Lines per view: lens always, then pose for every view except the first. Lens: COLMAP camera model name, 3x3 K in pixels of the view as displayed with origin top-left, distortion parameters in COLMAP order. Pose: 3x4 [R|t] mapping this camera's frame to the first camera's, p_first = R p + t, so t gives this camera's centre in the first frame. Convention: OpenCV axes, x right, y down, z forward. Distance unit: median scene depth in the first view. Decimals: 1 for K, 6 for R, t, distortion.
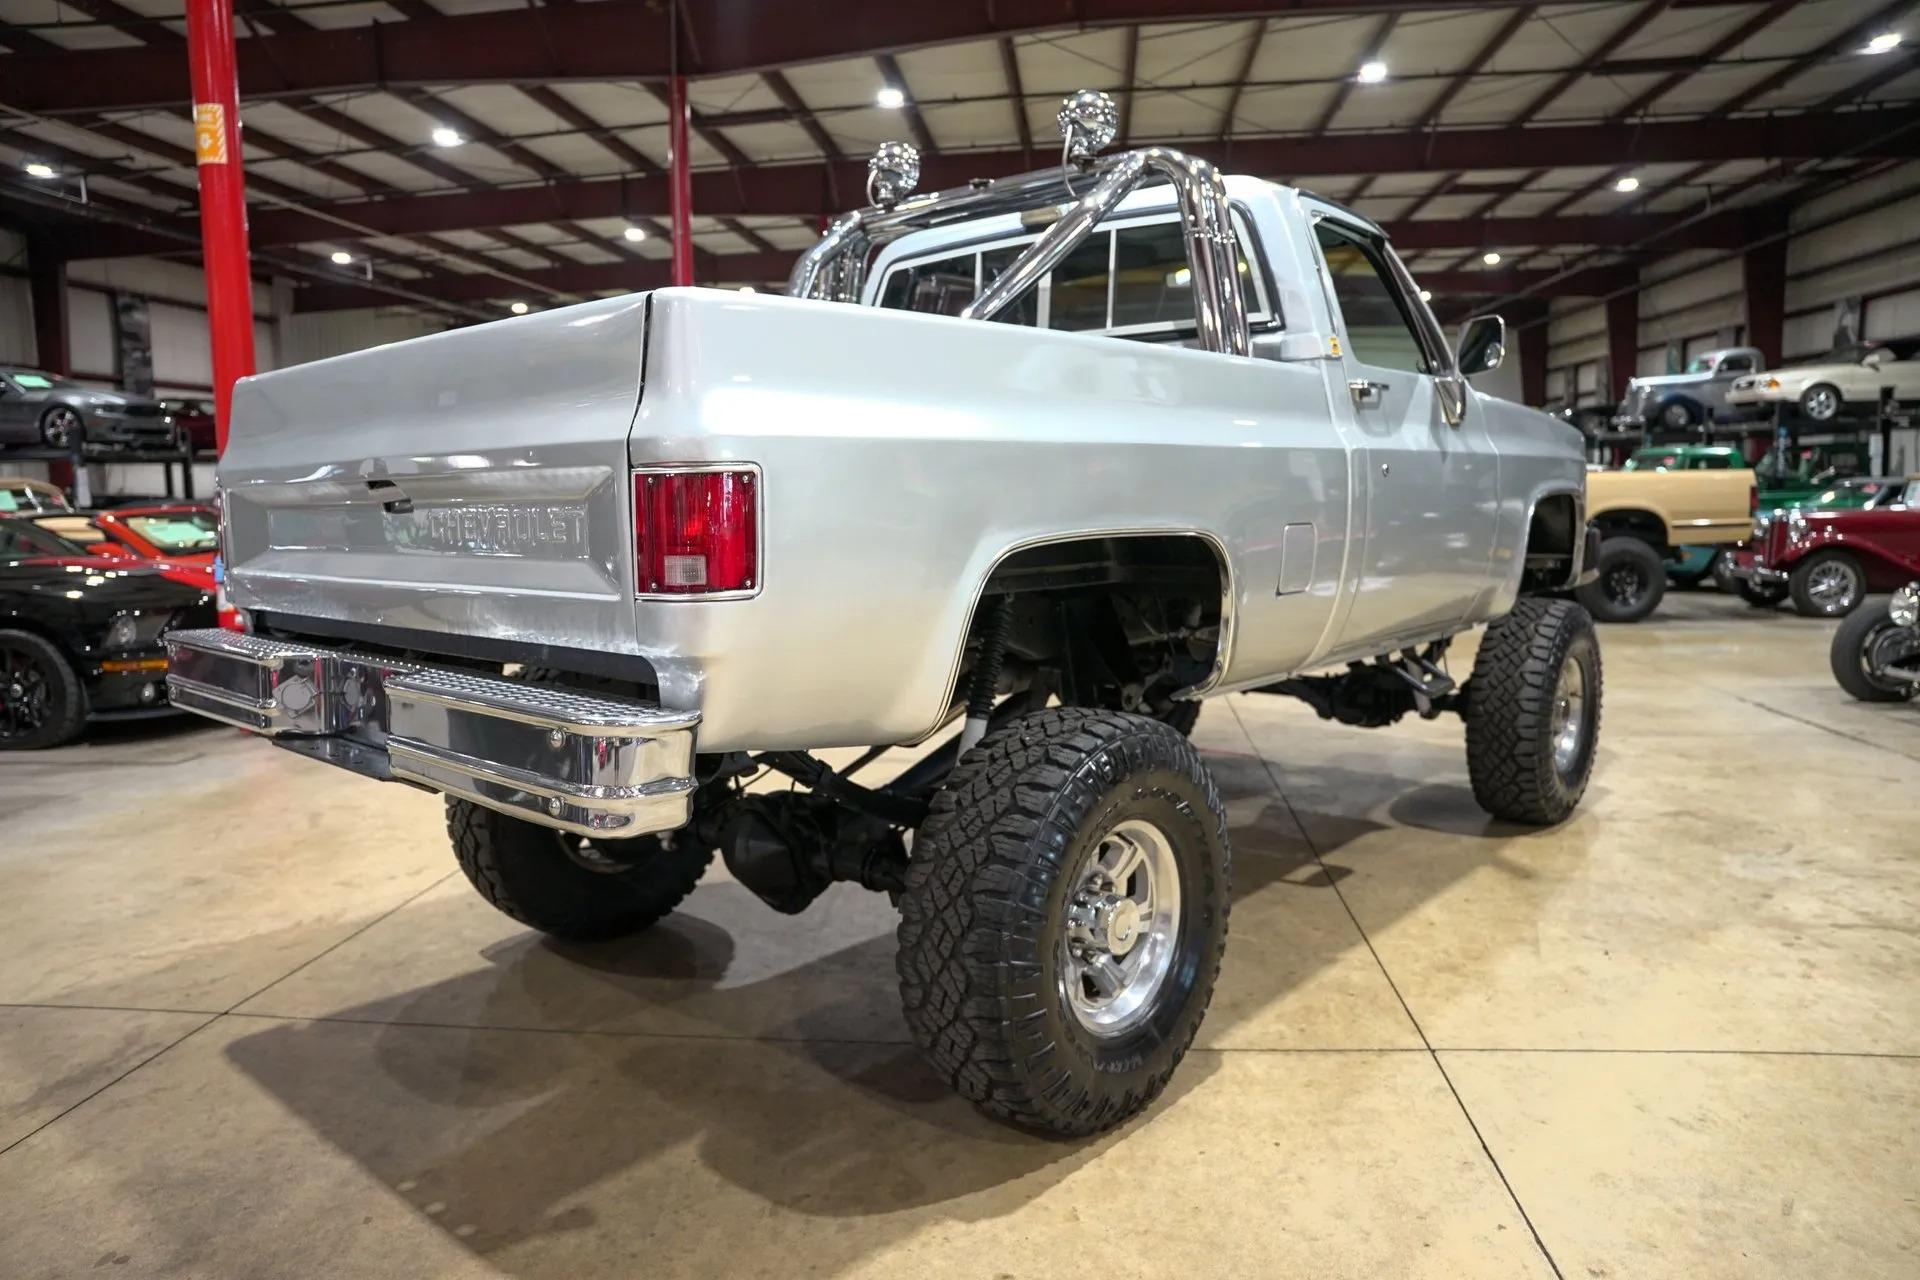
lens RADIAL K [[1312.9, 0, 963.7], [0, 1312.9, 649.3], [0, 0, 1]] dist [-0.132088, 0.101229]
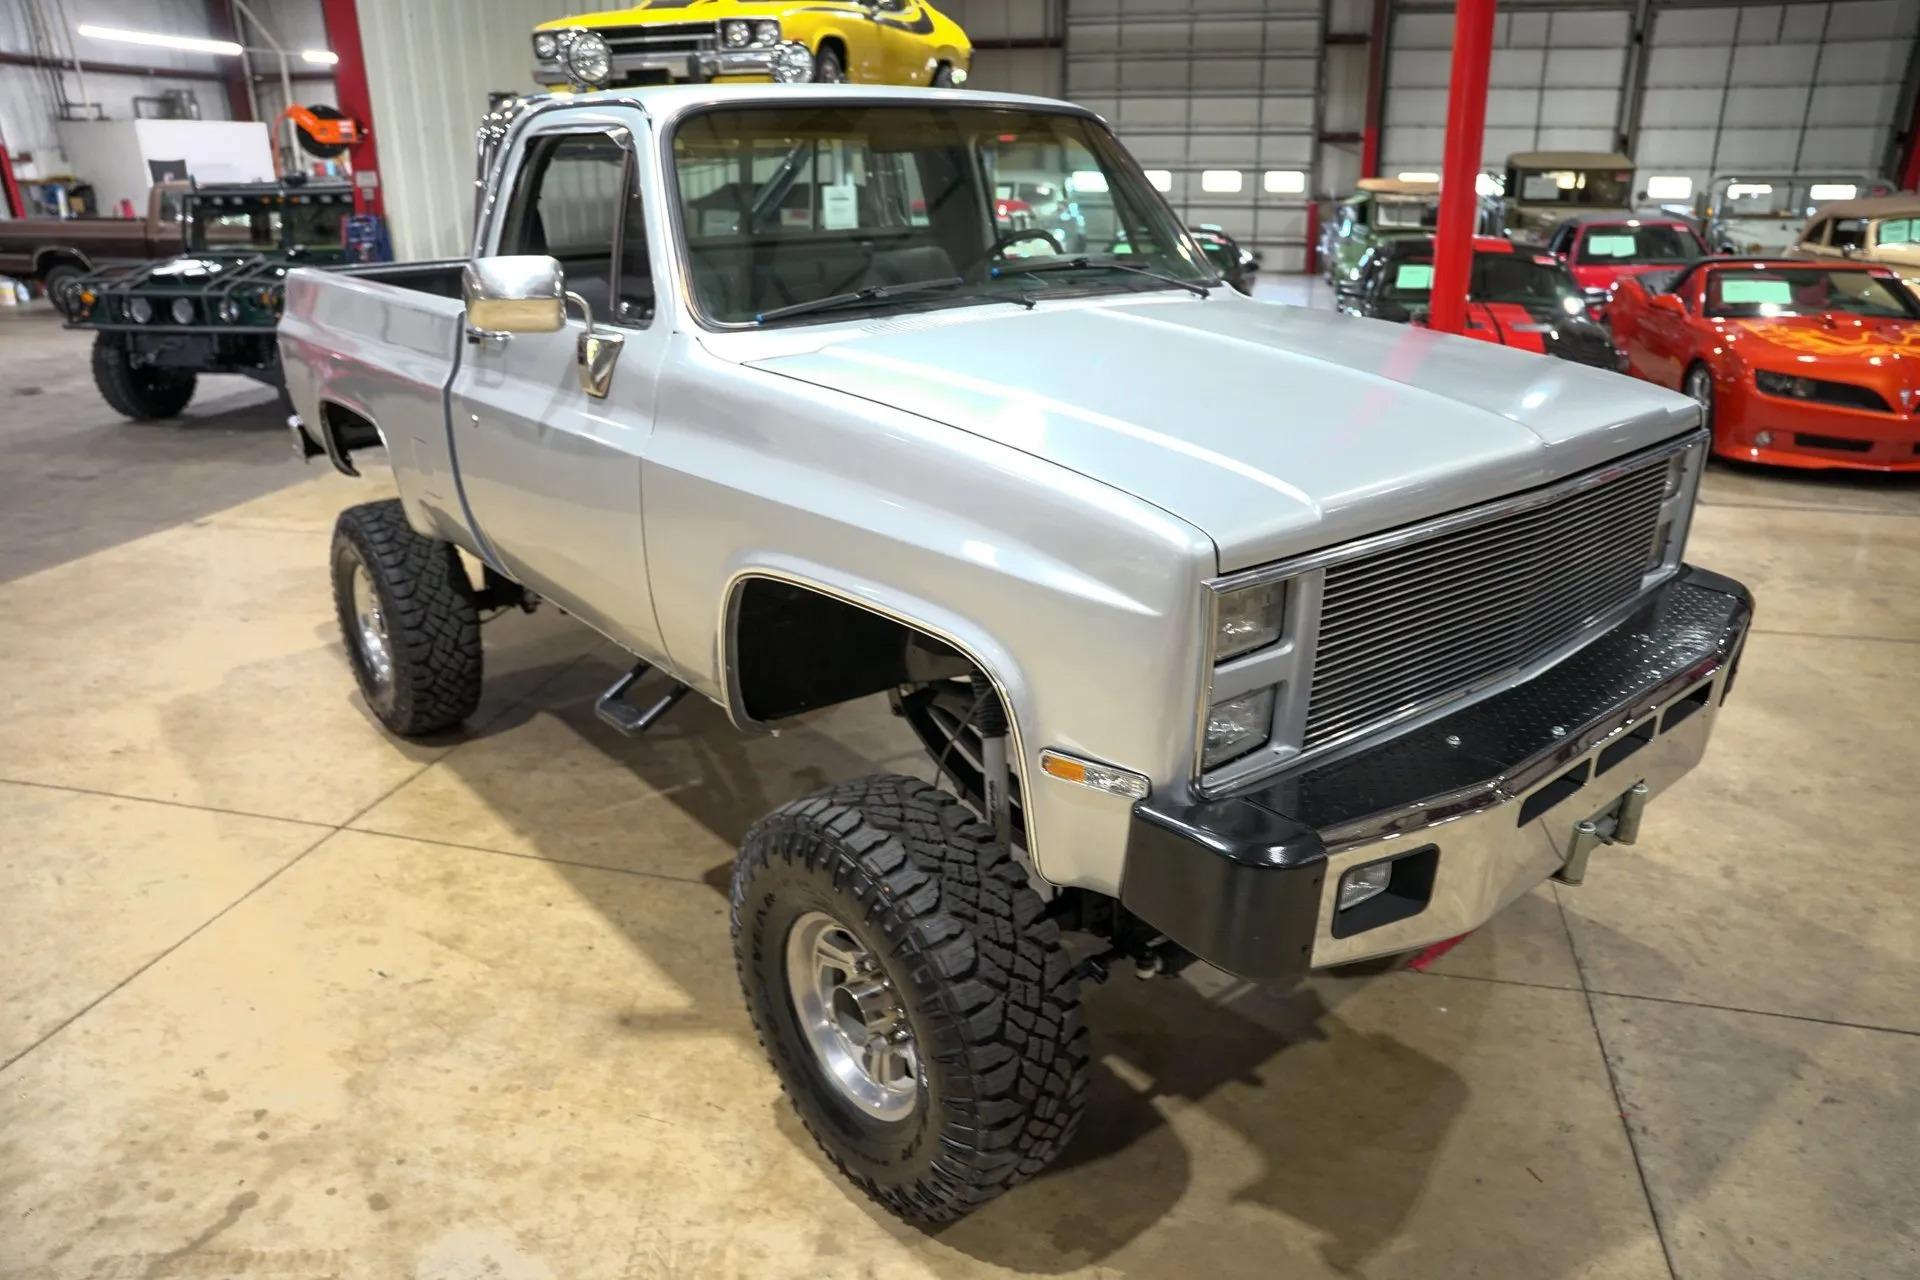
lens RADIAL K [[1312.9, 0, 971.1], [0, 1312.9, 652.0], [0, 0, 1]] dist [-0.132088, 0.101229]
pose [[-0.149536, 0.375981, -0.914482, 1.105636], [-0.117488, 0.911572, 0.393996, -0.366721], [0.981751, 0.166357, -0.092139, 1.342836]]
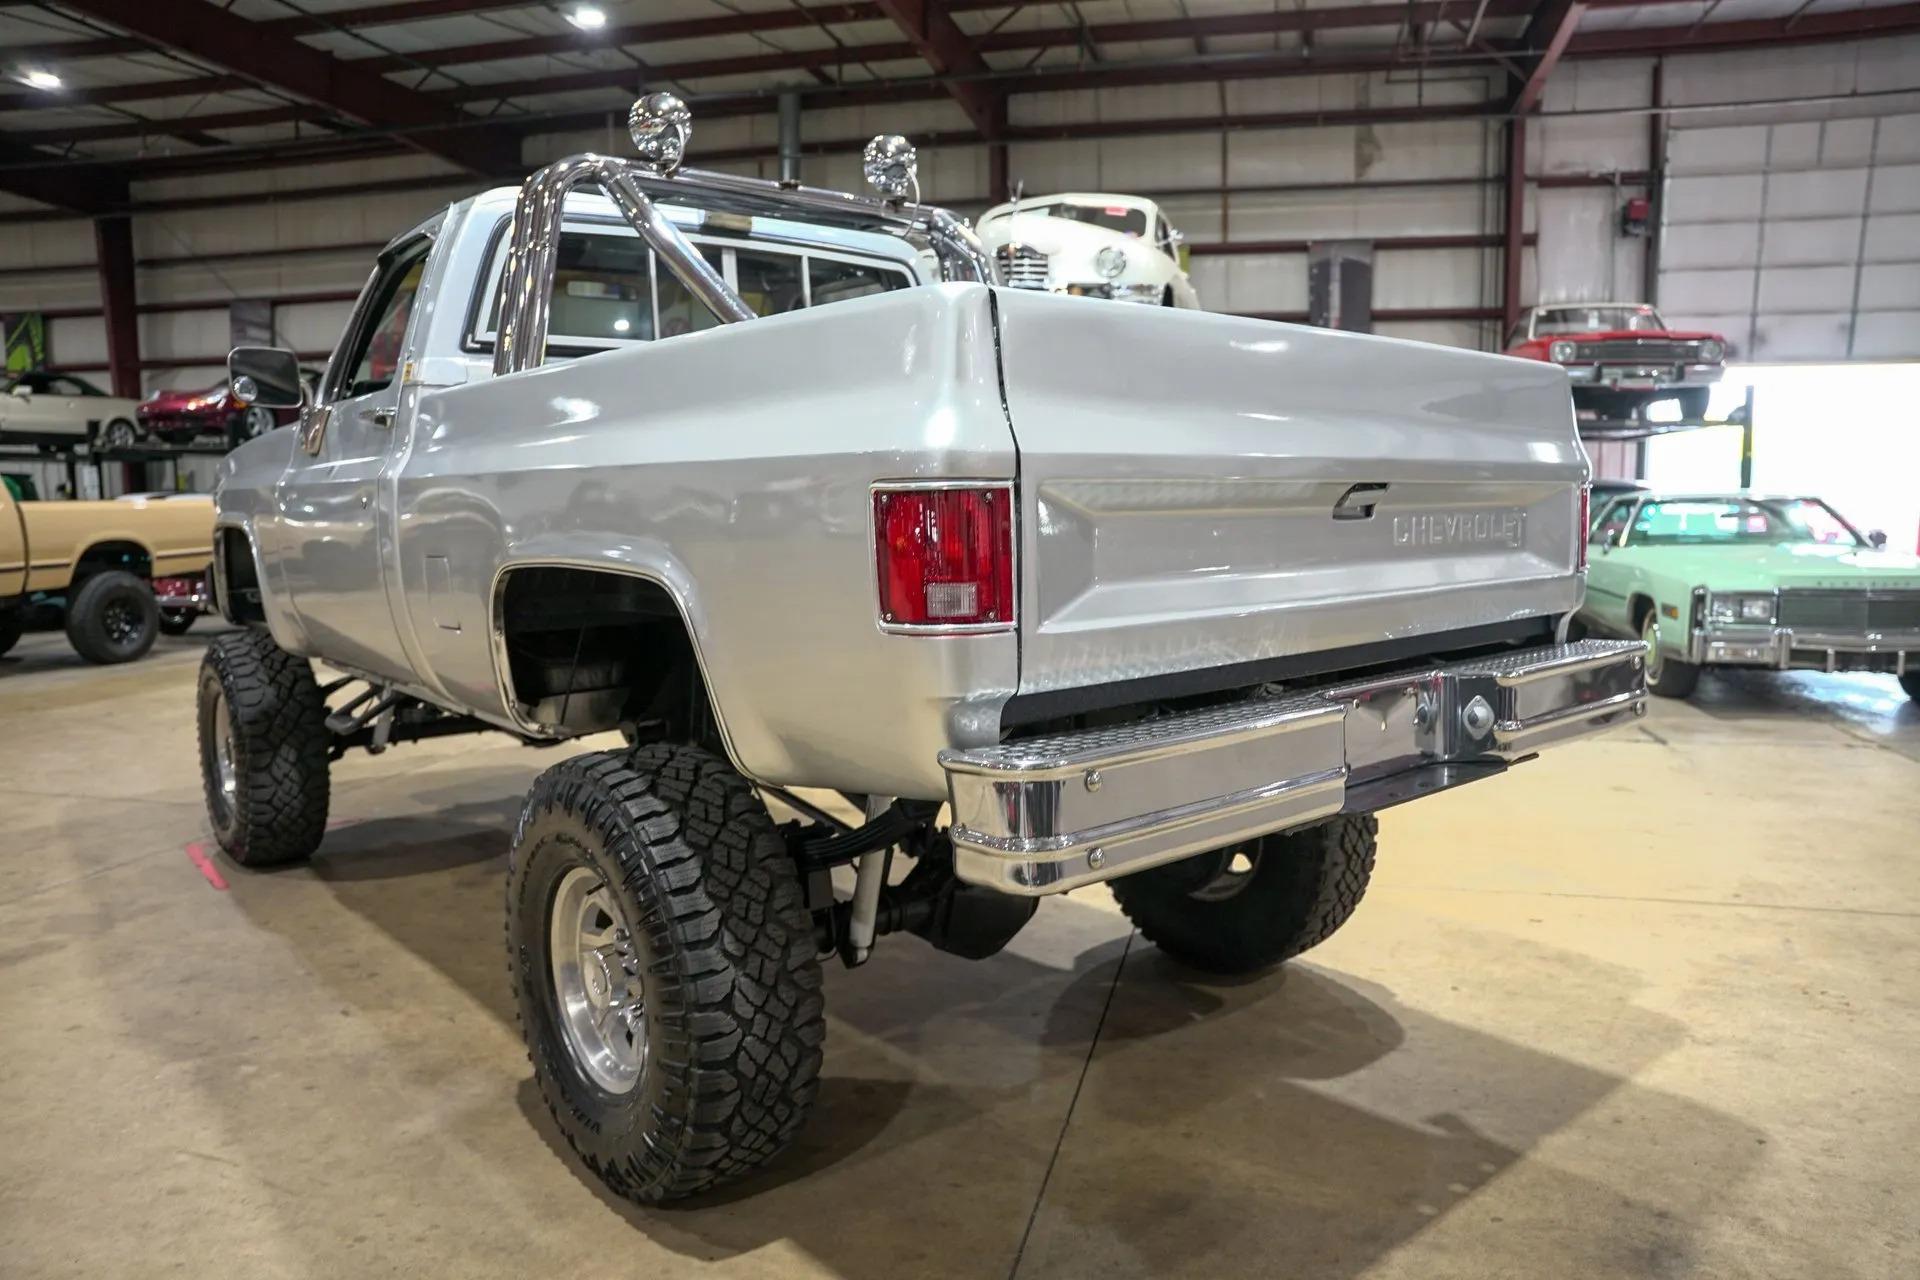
lens RADIAL K [[1312.9, 0, 968.0], [0, 1312.9, 655.3], [0, 0, 1]] dist [-0.132088, 0.101229]
pose [[0.143332, -0.107479, 0.983821, -0.883088], [0.129373, 0.987590, 0.089042, -0.081331], [-0.981182, 0.114517, 0.155458, 0.720857]]
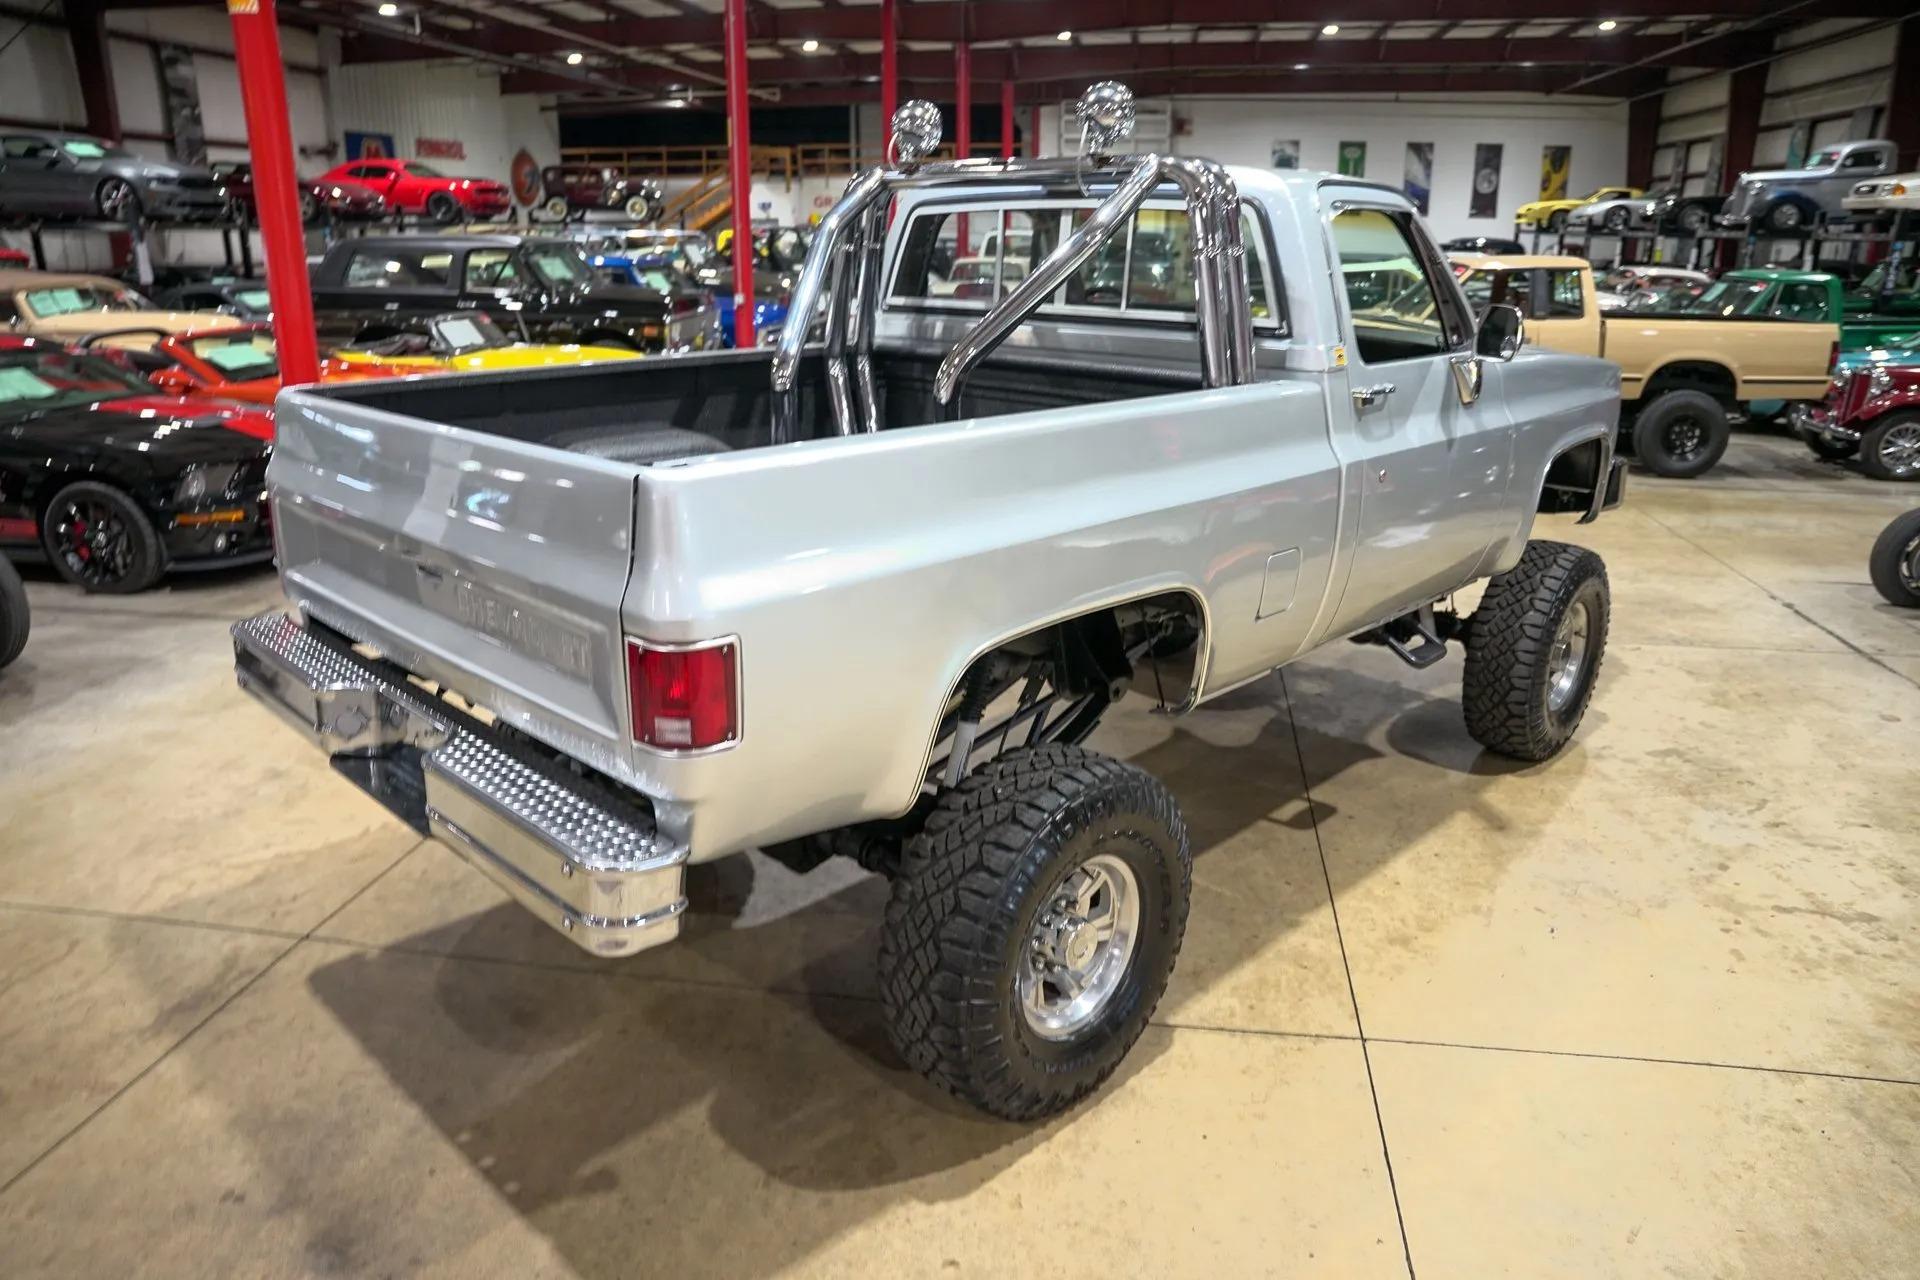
lens RADIAL K [[1312.9, 0, 961.5], [0, 1312.9, 652.3], [0, 0, 1]] dist [-0.132088, 0.101229]
pose [[0.998259, 0.037795, -0.045290, 0.041001], [-0.028610, 0.981642, 0.188572, -0.166508], [0.051586, -0.186948, 0.981014, -0.041039]]
